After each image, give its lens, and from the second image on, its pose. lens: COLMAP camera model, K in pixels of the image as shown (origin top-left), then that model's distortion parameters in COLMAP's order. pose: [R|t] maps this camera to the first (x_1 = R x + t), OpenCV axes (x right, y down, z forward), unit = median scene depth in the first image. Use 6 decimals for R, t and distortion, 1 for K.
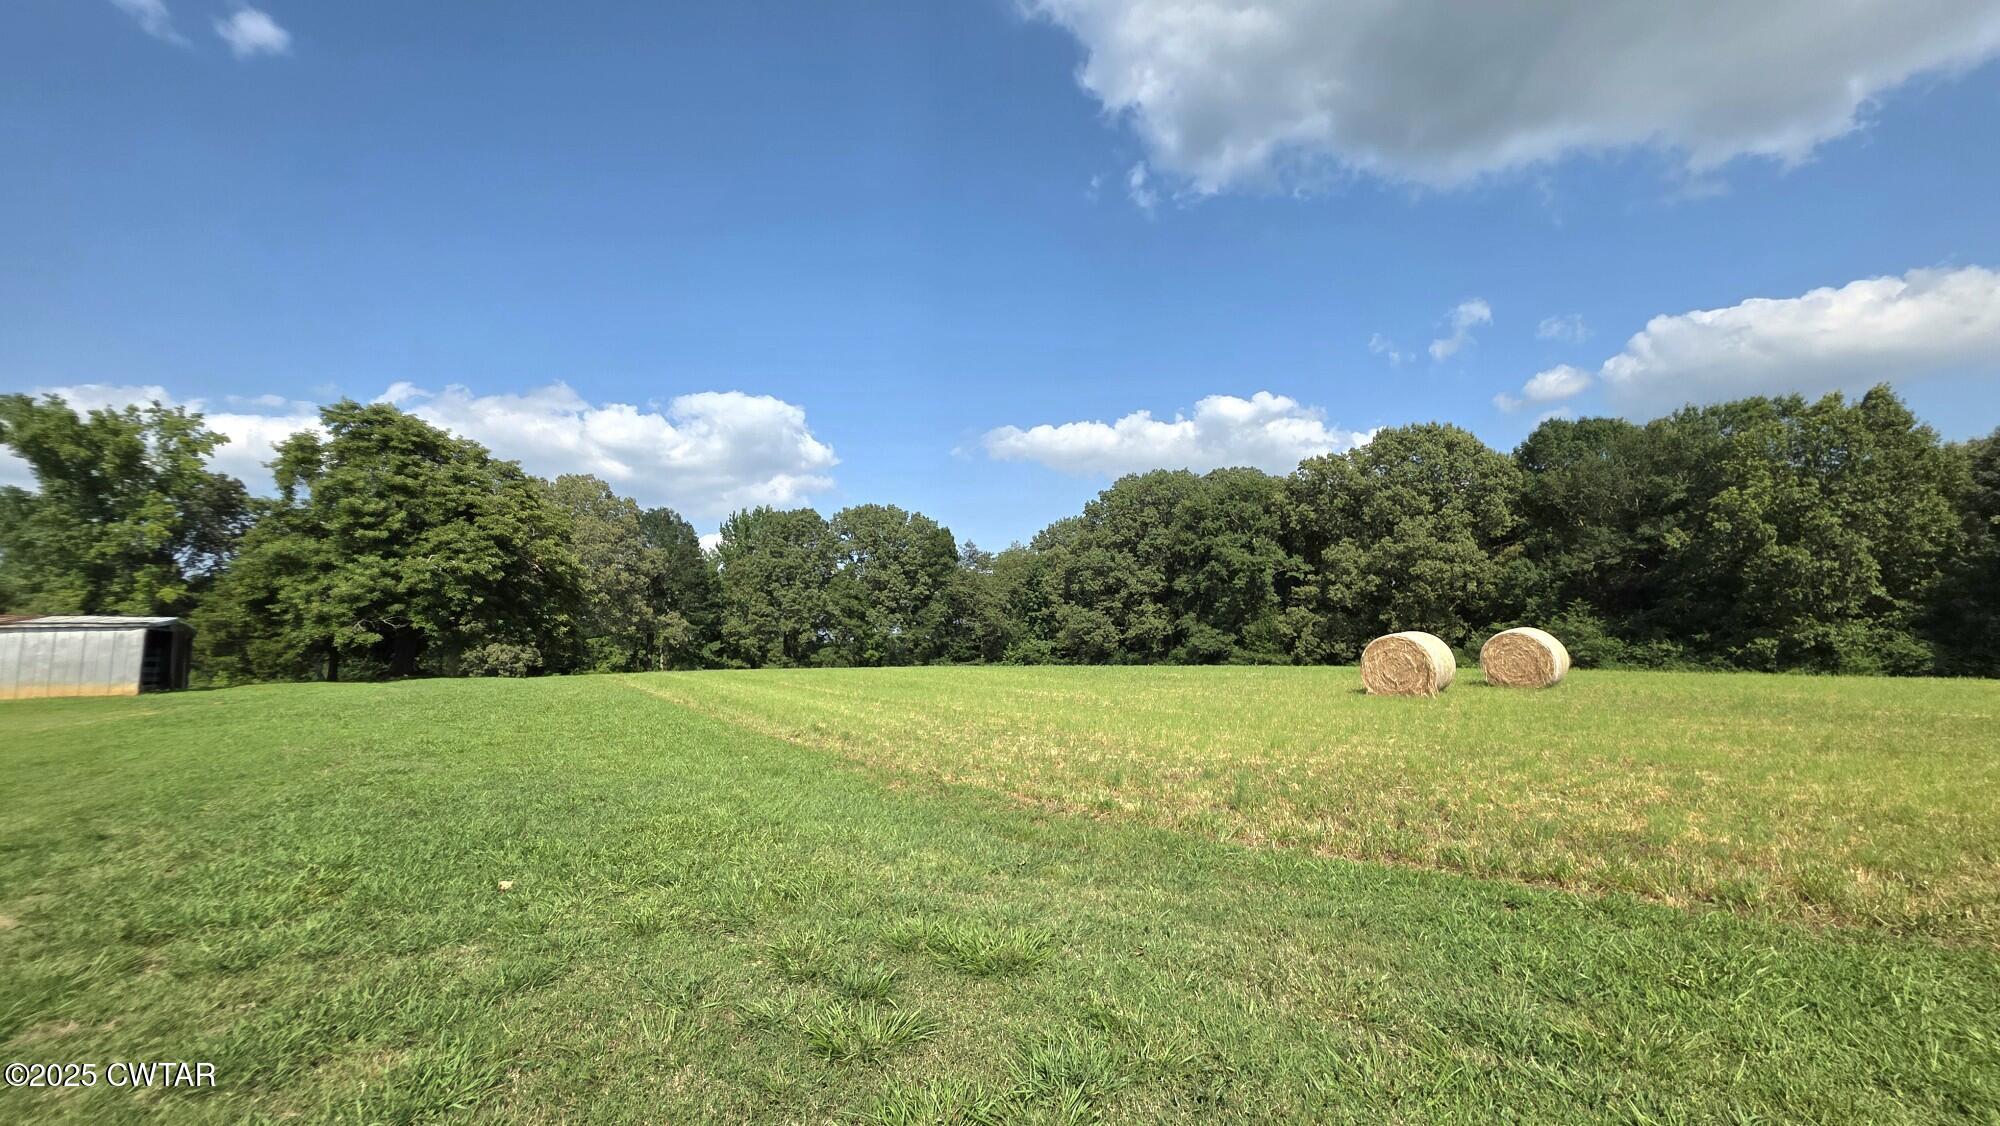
lens RADIAL K [[798.6, 0, 991.4], [0, 798.6, 547.0], [0, 0, 1]] dist [0.001280, 0.000124]
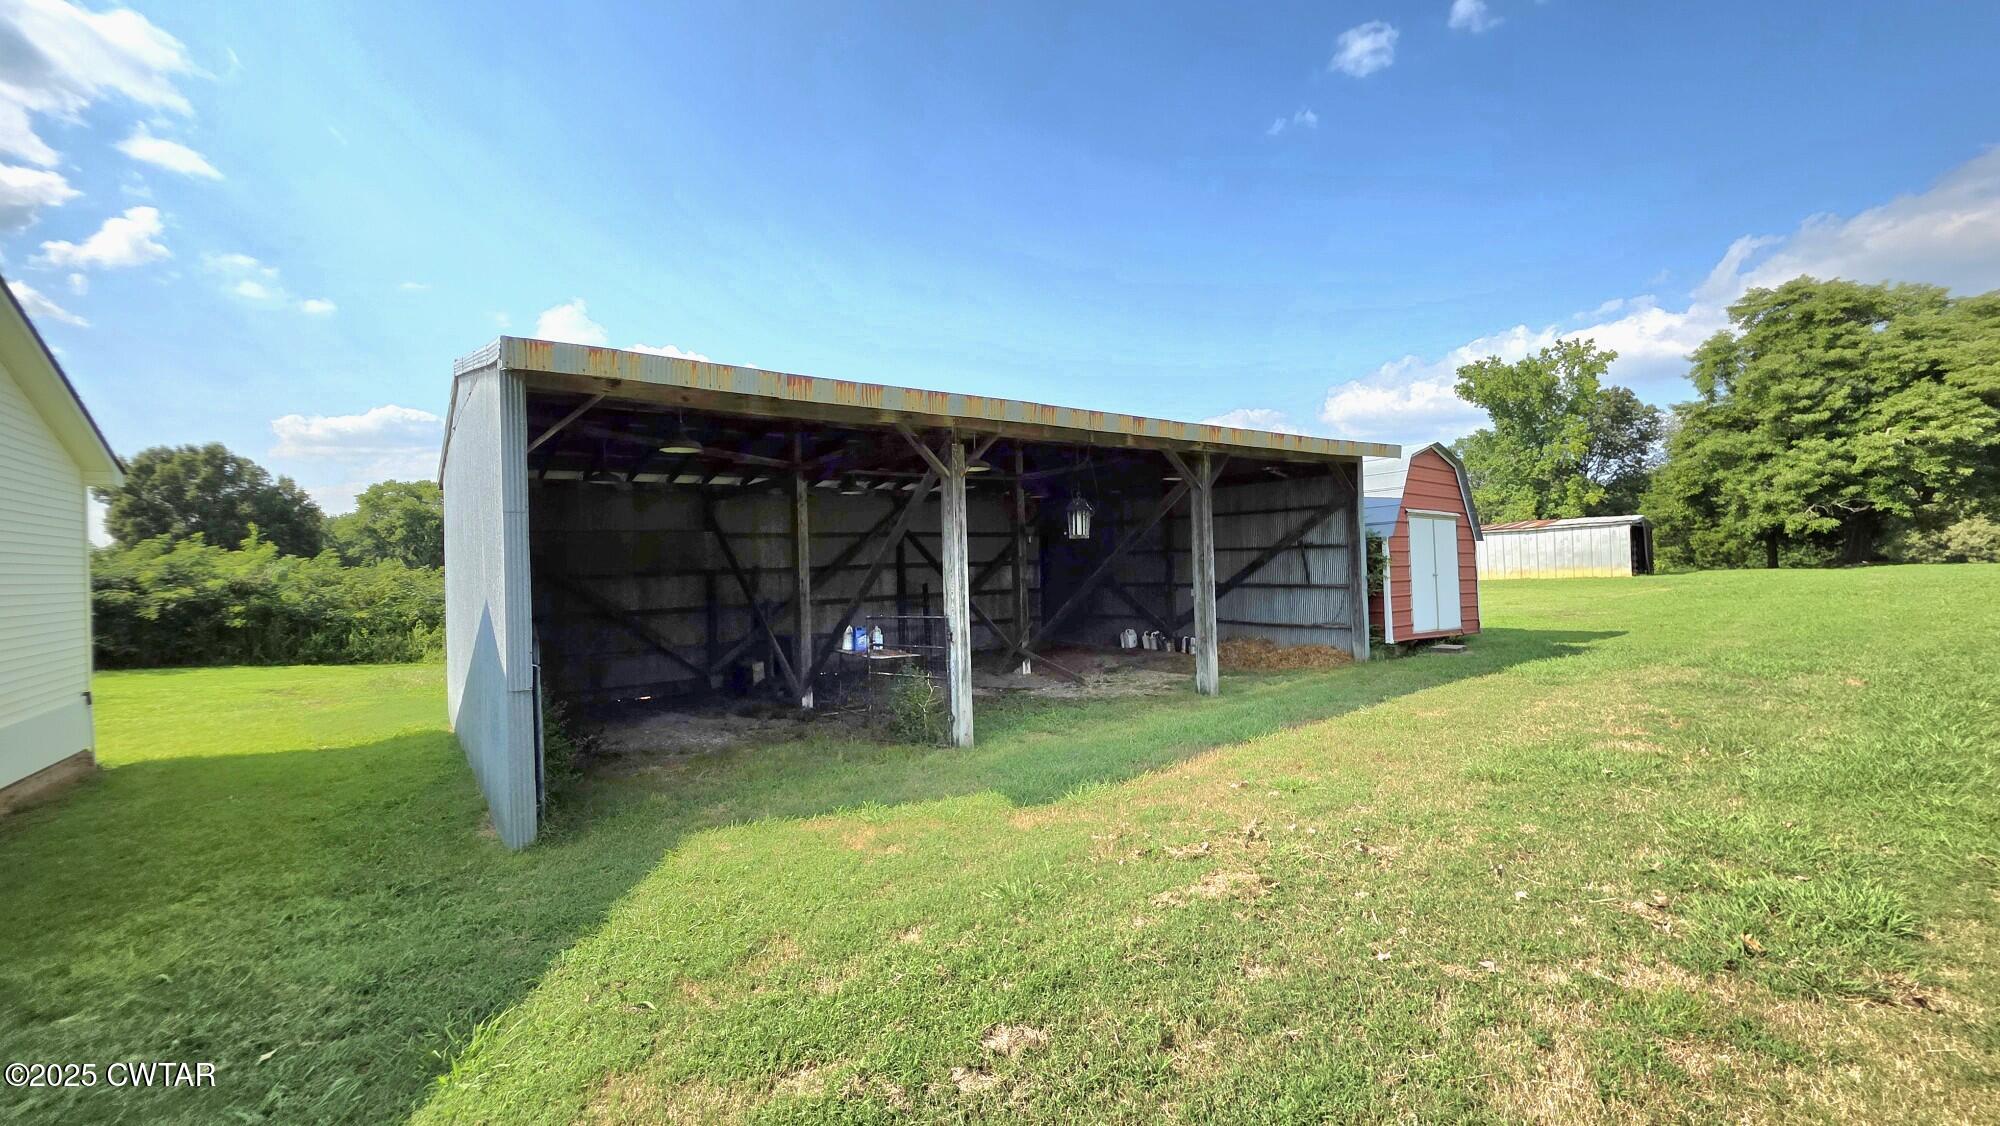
lens RADIAL K [[817.4, 0, 997.7], [0, 817.4, 551.6], [0, 0, 1]] dist [0.000356, 0.000381]
pose [[0.171555, -0.020402, -0.984963, 0.026312], [0.157526, 0.987490, 0.006982, -0.016882], [0.972499, -0.156356, 0.172623, -0.147590]]
